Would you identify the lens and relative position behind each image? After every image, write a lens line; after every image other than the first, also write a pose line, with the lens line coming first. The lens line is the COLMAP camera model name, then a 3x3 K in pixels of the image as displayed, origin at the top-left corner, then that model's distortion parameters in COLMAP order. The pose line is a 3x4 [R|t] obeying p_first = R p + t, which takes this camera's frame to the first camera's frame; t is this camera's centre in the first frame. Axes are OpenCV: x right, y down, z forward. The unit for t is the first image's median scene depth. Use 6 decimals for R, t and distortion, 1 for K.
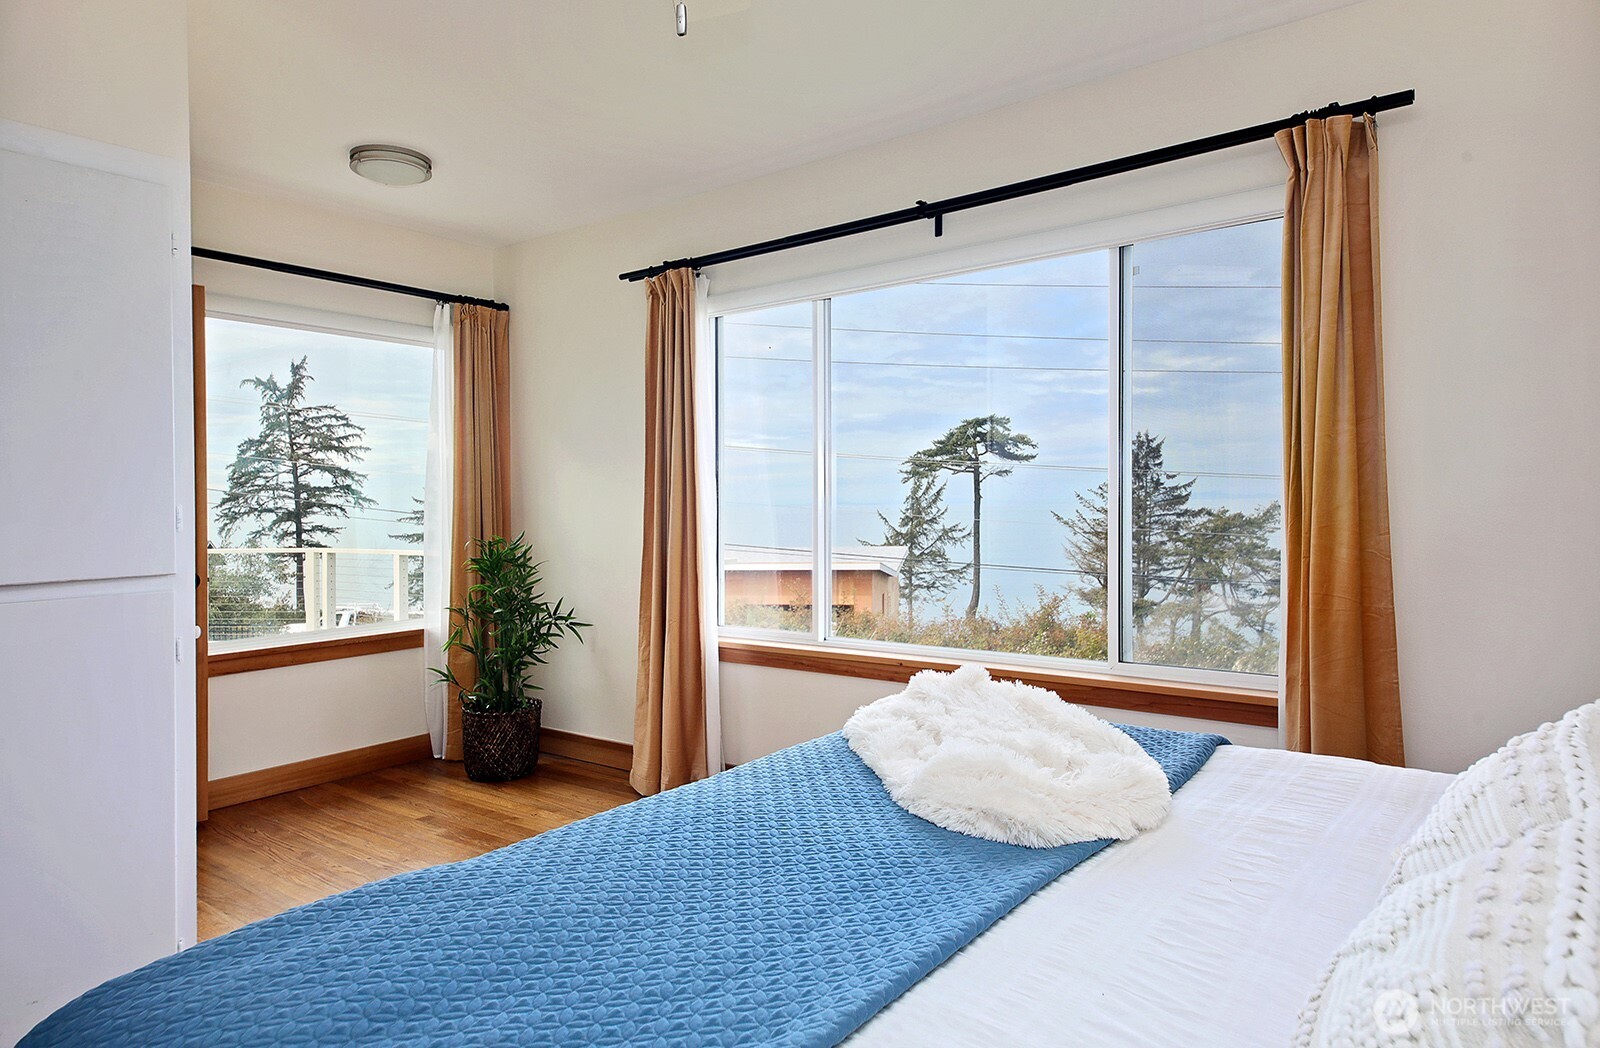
lens RADIAL K [[997.0, 0, 794.2], [0, 997.0, 524.6], [0, 0, 1]] dist [0.024590, -0.011795]
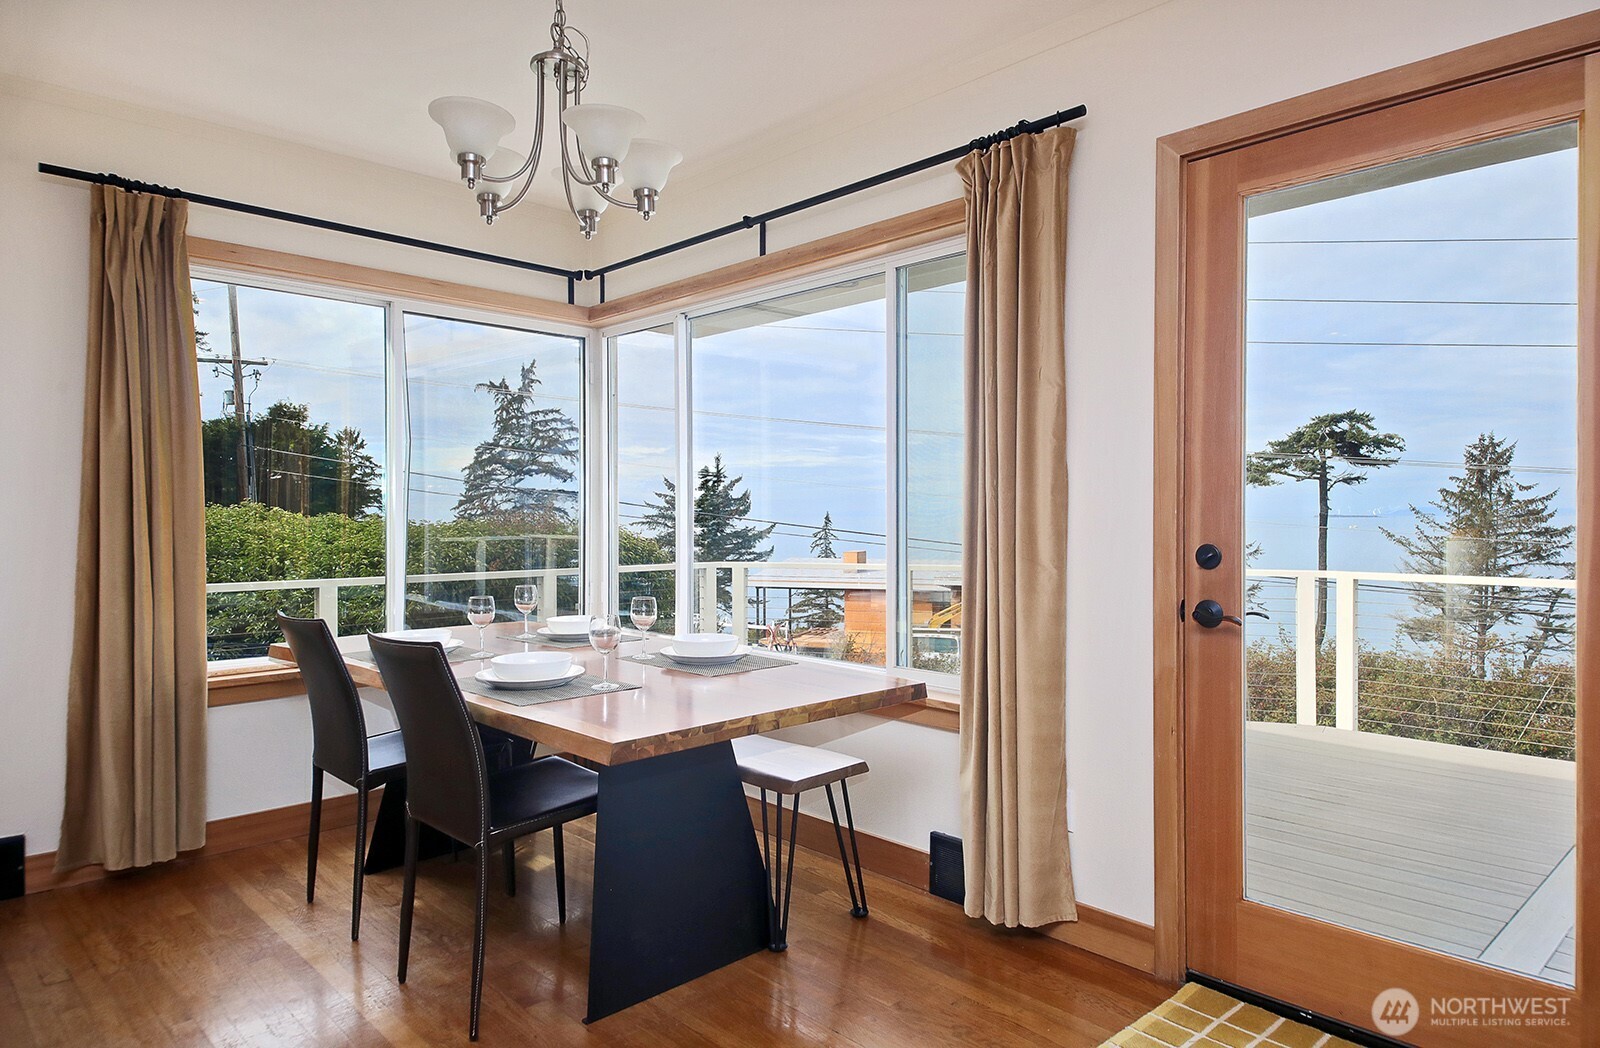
lens RADIAL K [[997.0, 0, 789.2], [0, 997.0, 522.2], [0, 0, 1]] dist [0.024590, -0.011795]
pose [[0.987521, 0.016048, -0.156670, -0.097823], [-0.017988, 0.999778, -0.010973, 0.001282], [0.156459, 0.013654, 0.987590, 0.066866]]
